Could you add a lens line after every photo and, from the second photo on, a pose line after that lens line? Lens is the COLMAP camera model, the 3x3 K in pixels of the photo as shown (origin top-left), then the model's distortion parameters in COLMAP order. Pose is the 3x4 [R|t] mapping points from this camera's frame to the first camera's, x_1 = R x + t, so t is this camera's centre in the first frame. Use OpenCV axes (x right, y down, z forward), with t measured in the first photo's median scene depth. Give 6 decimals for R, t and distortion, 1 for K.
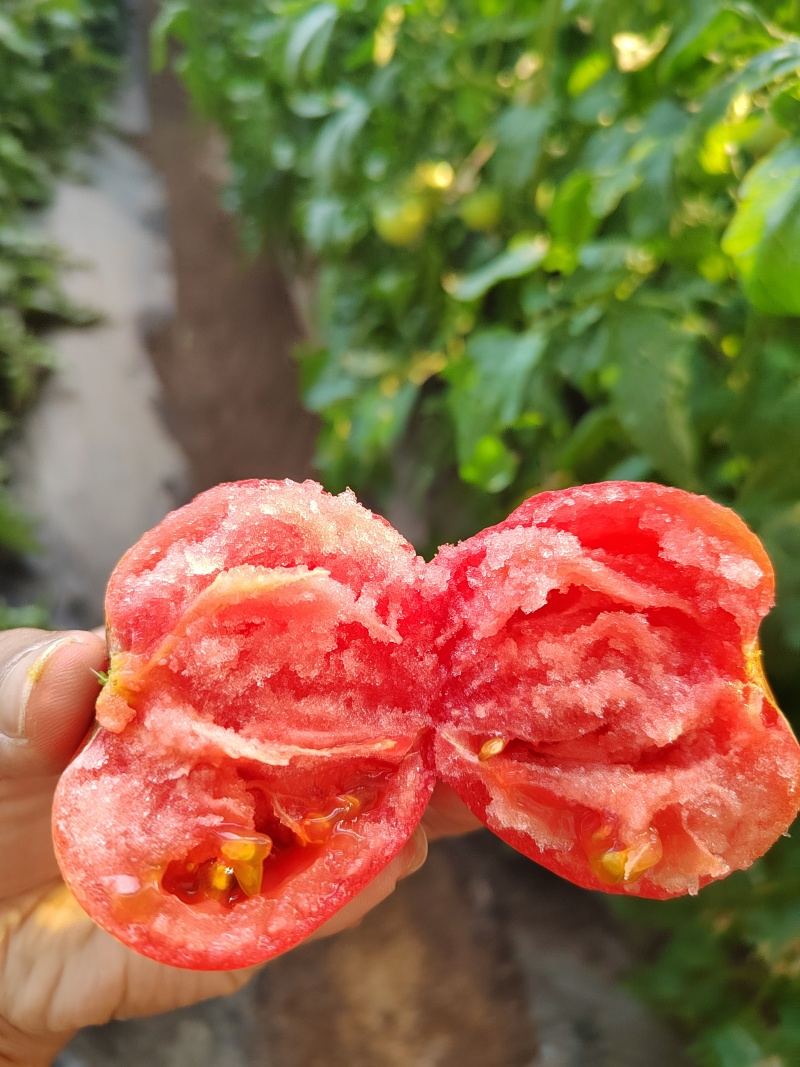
lens RADIAL K [[672.9, 0, 400.0], [0, 672.9, 533.5], [0, 0, 1]] dist [0.001018, -0.121210]
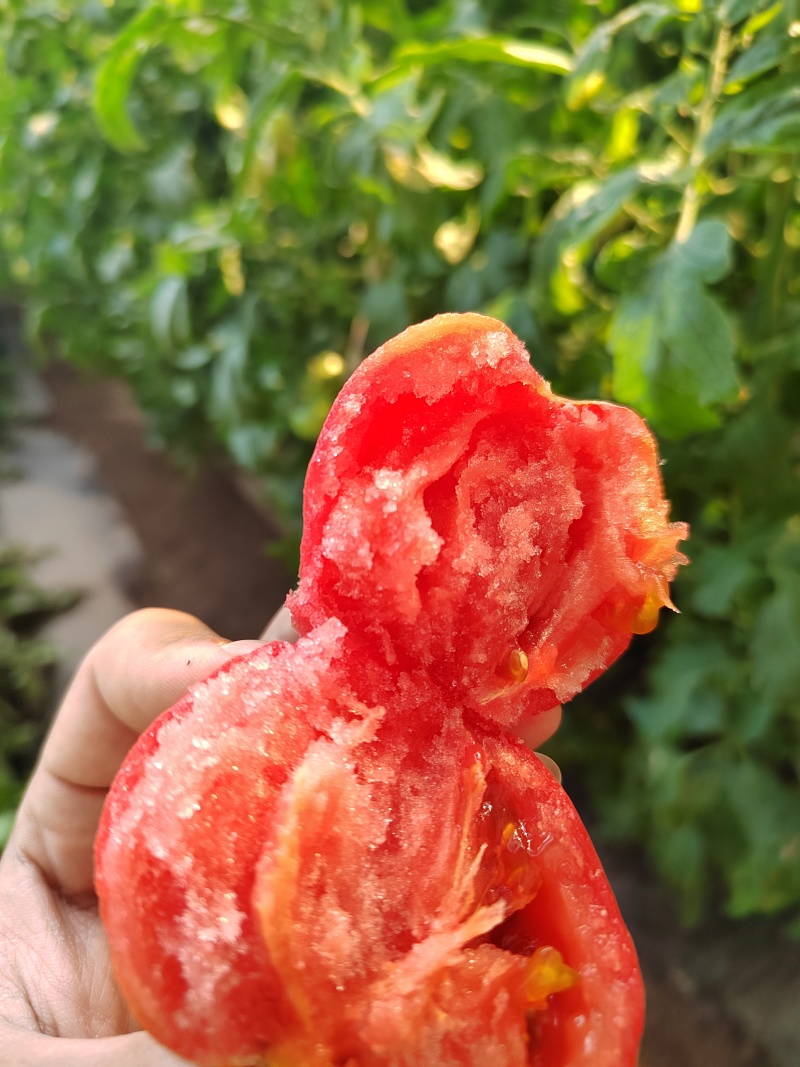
lens RADIAL K [[672.9, 0, 400.0], [0, 672.9, 533.5], [0, 0, 1]] dist [0.001018, -0.121210]
pose [[0.420828, -0.849760, 0.317509, -0.077908], [0.751205, 0.522653, 0.403144, -0.288452], [-0.508522, 0.068860, 0.858291, 0.247230]]
